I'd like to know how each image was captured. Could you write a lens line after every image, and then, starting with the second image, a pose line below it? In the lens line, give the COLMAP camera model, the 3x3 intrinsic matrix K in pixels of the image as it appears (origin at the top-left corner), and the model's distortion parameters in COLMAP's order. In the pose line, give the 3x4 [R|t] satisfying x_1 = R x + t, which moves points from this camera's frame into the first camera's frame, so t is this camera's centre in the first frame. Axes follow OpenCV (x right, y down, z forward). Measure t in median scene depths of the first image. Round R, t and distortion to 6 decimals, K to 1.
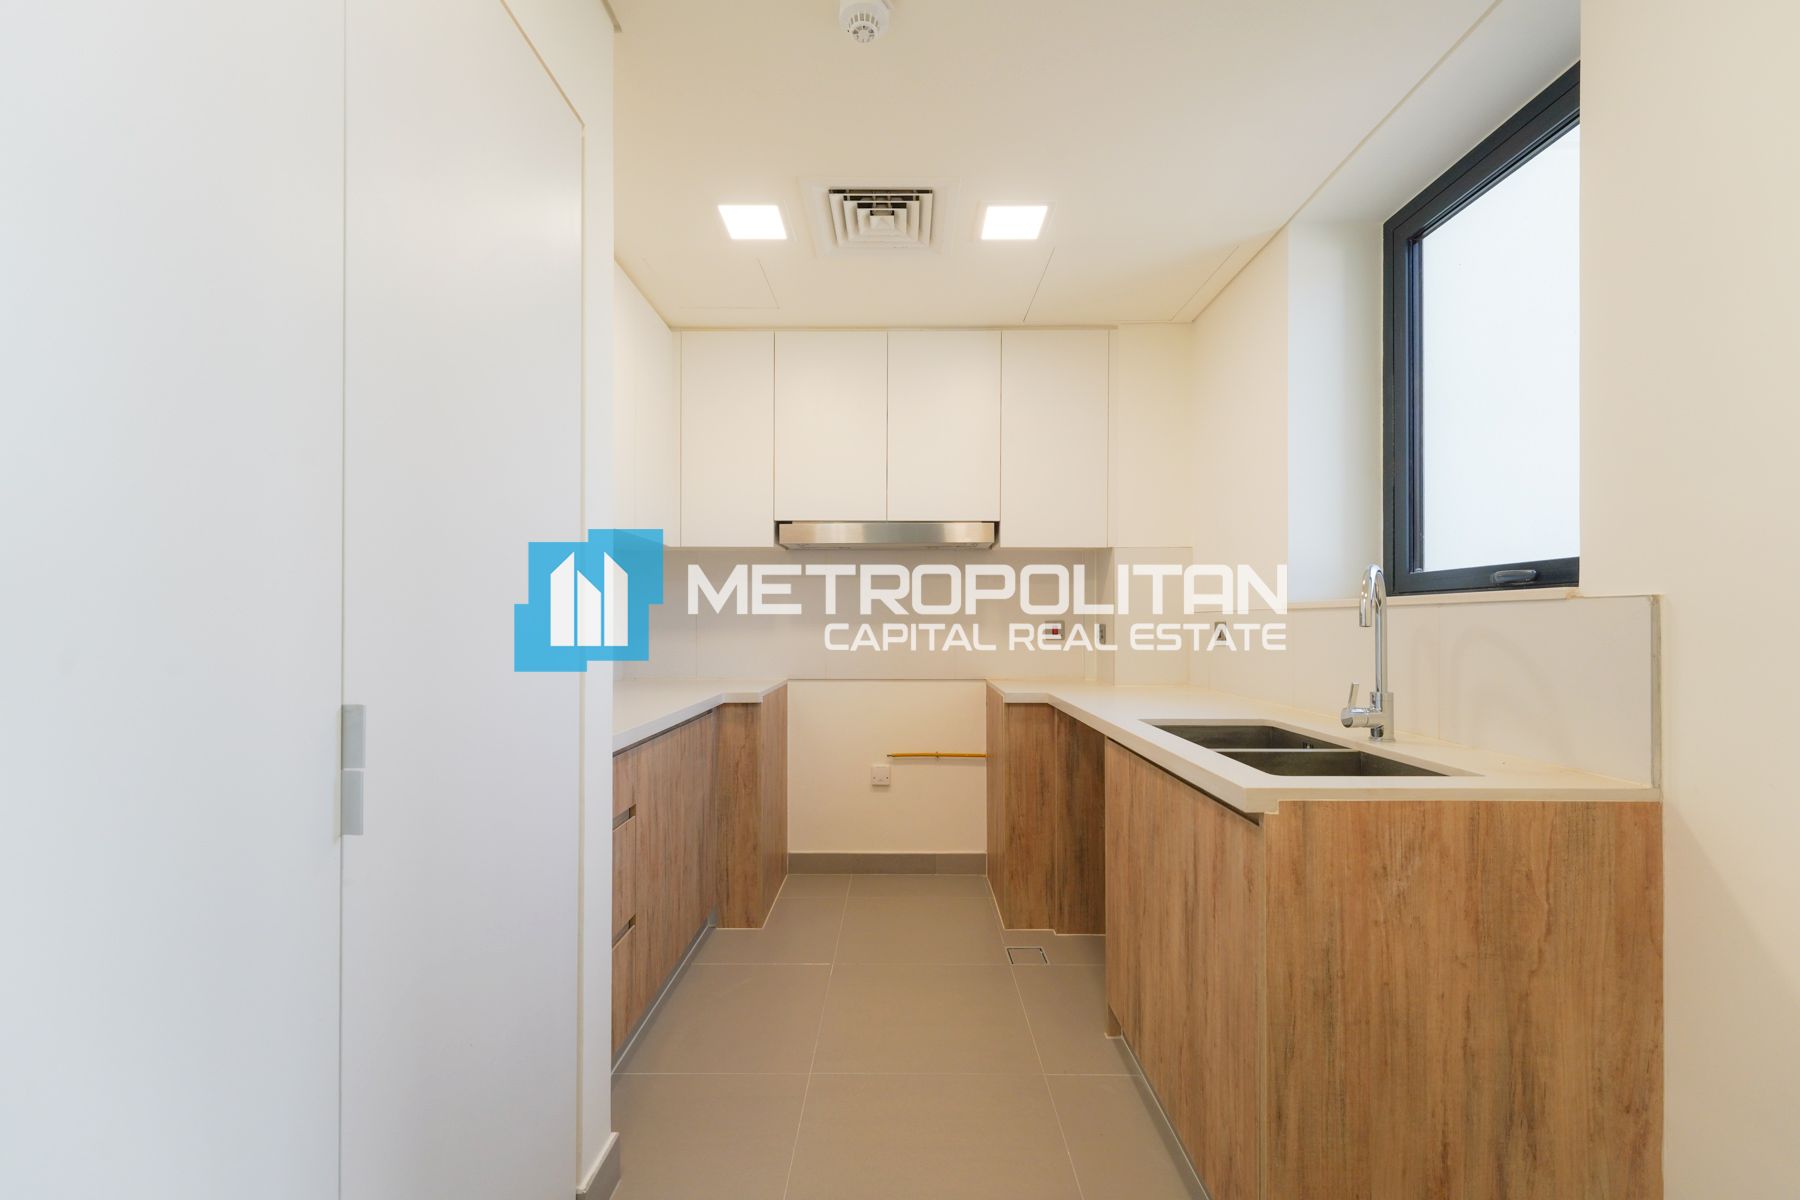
lens RADIAL K [[577.3, 0, 899.4], [0, 577.3, 622.2], [0, 0, 1]] dist [-0.001059, -0.000112]
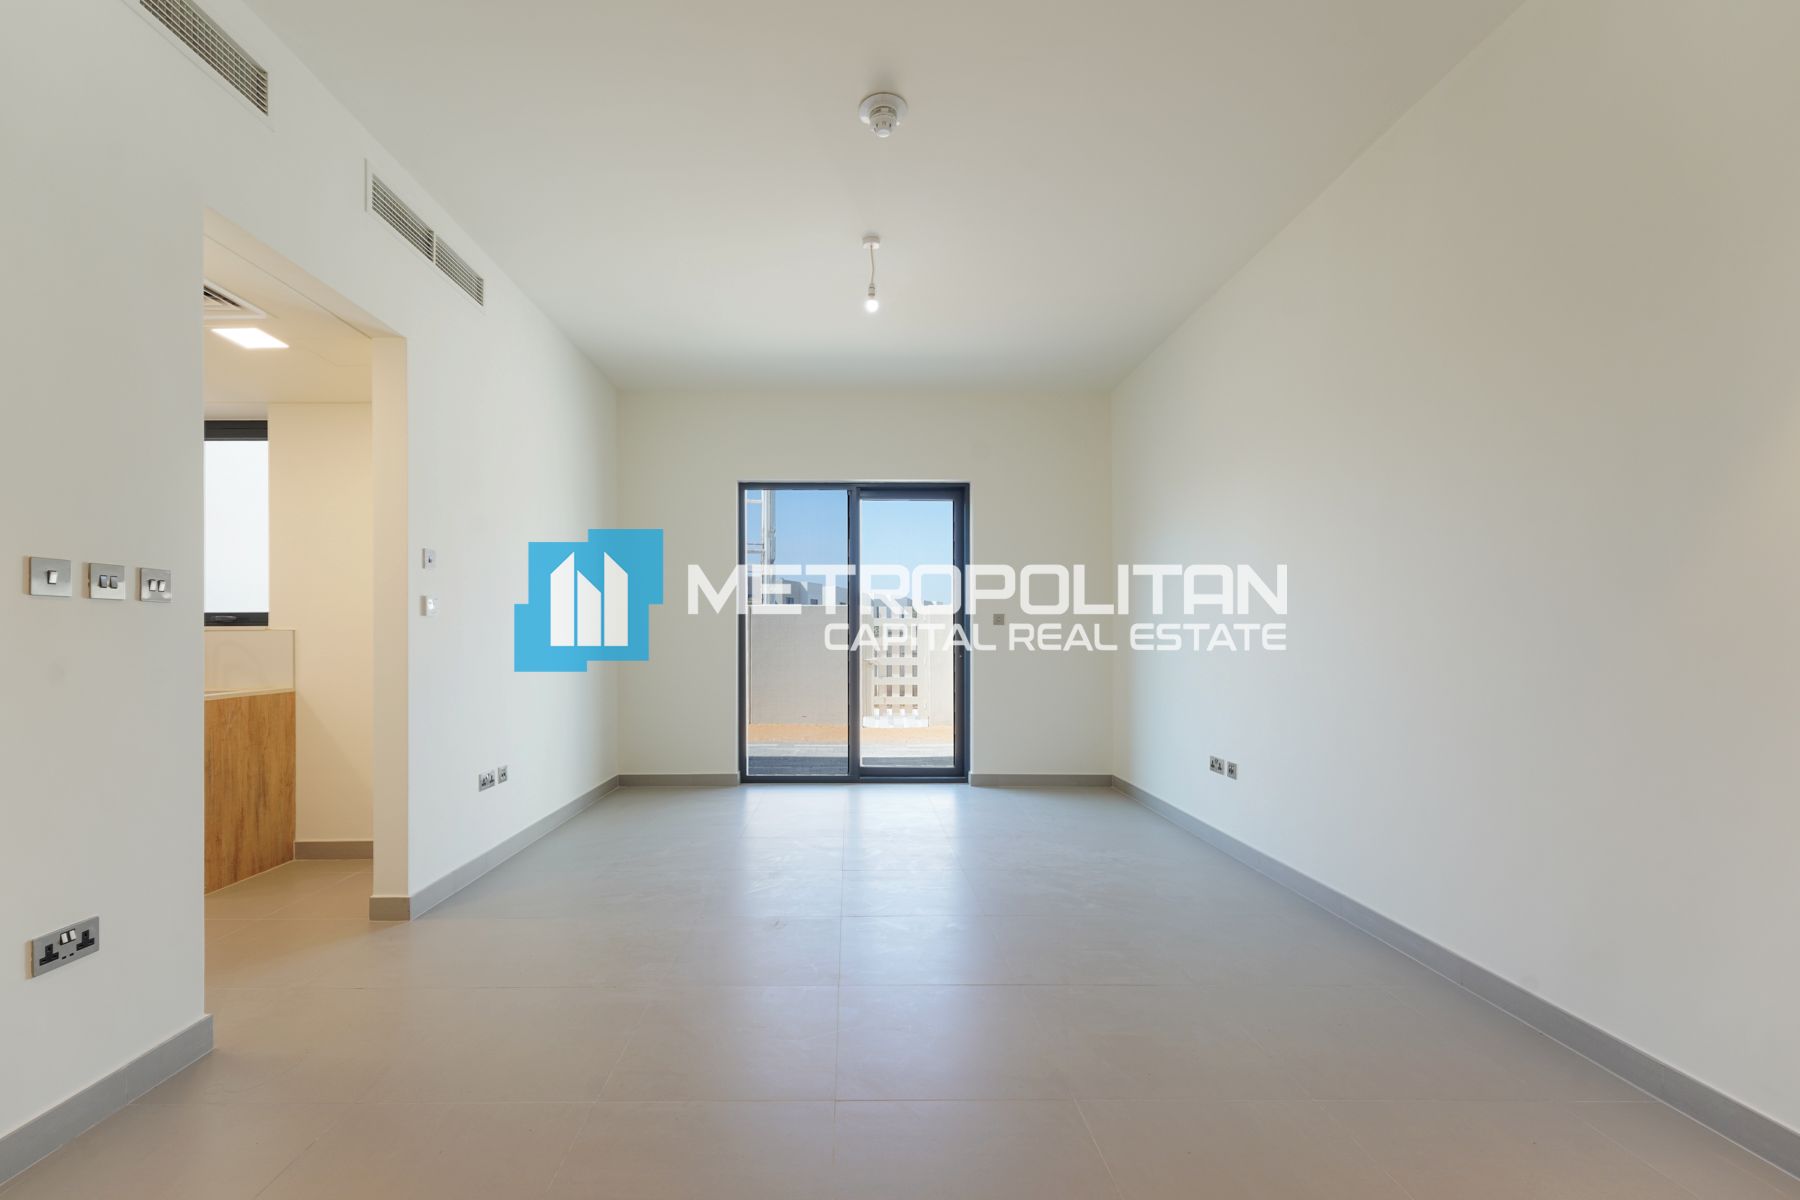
lens RADIAL K [[739.4, 0, 898.5], [0, 739.4, 633.8], [0, 0, 1]] dist [-0.000501, -0.000032]
pose [[-0.066740, 0.001577, 0.997769, -3.211545], [-0.003871, 0.999991, -0.001839, -0.030035], [-0.997763, -0.003985, -0.066734, -2.218208]]
